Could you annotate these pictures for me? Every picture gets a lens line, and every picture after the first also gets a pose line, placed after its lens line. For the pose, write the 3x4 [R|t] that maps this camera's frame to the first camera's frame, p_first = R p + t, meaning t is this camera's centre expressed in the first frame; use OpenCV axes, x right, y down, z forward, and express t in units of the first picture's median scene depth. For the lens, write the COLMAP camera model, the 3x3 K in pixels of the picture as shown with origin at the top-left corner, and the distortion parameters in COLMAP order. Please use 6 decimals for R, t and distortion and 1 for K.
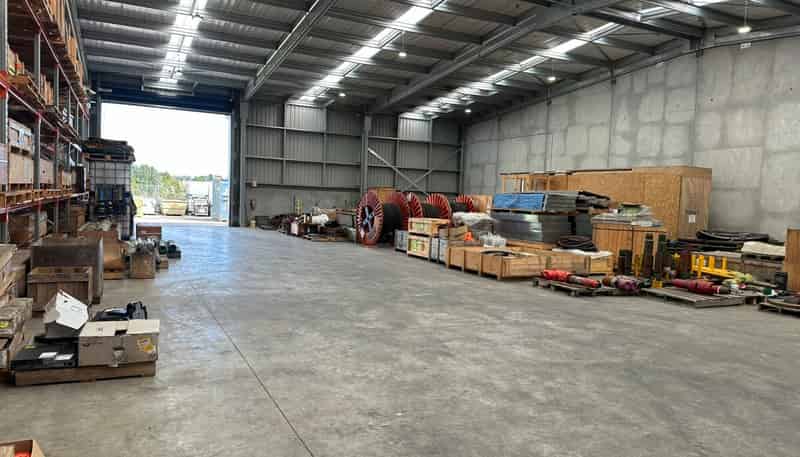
lens RADIAL K [[558.6, 0, 400.0], [0, 558.6, 228.5], [0, 0, 1]] dist [0.105031, -0.156635]
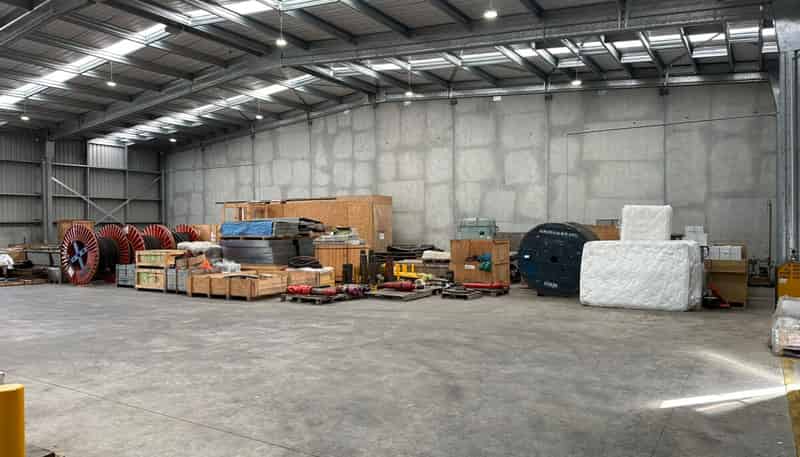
lens RADIAL K [[558.6, 0, 400.0], [0, 558.6, 228.5], [0, 0, 1]] dist [0.105031, -0.156635]
pose [[0.850550, -0.047658, 0.523730, -0.102159], [0.070301, 0.997251, -0.023423, -0.002436], [-0.521174, 0.056741, 0.851562, -0.084404]]
